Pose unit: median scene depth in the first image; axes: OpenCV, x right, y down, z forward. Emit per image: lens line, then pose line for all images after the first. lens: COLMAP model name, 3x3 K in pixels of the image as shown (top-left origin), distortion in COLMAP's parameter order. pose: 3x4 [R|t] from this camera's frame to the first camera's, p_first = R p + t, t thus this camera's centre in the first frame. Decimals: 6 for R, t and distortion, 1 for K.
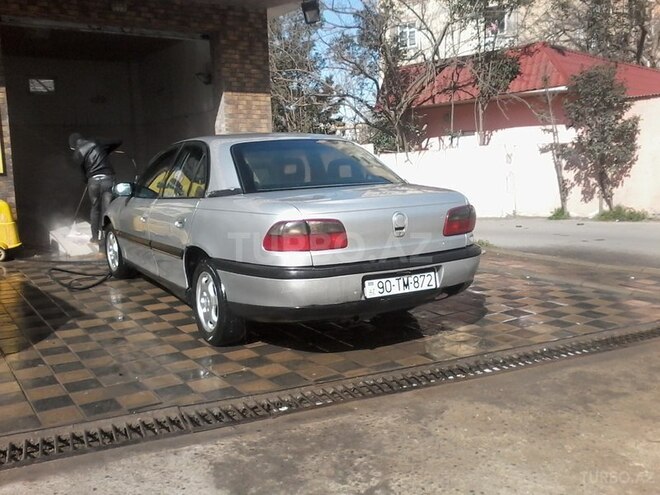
lens RADIAL K [[639.9, 0, 327.1], [0, 639.9, 249.8], [0, 0, 1]] dist [-0.072799, 0.084805]
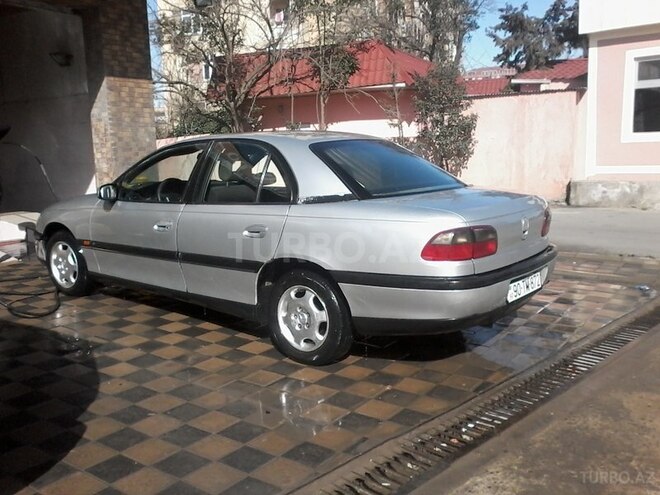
lens RADIAL K [[639.9, 0, 327.1], [0, 639.9, 249.8], [0, 0, 1]] dist [-0.072799, 0.084805]
pose [[0.934090, -0.047071, 0.353922, -0.191407], [0.040553, 0.998844, 0.025814, -0.015577], [-0.354728, -0.009760, 0.934918, 0.056544]]
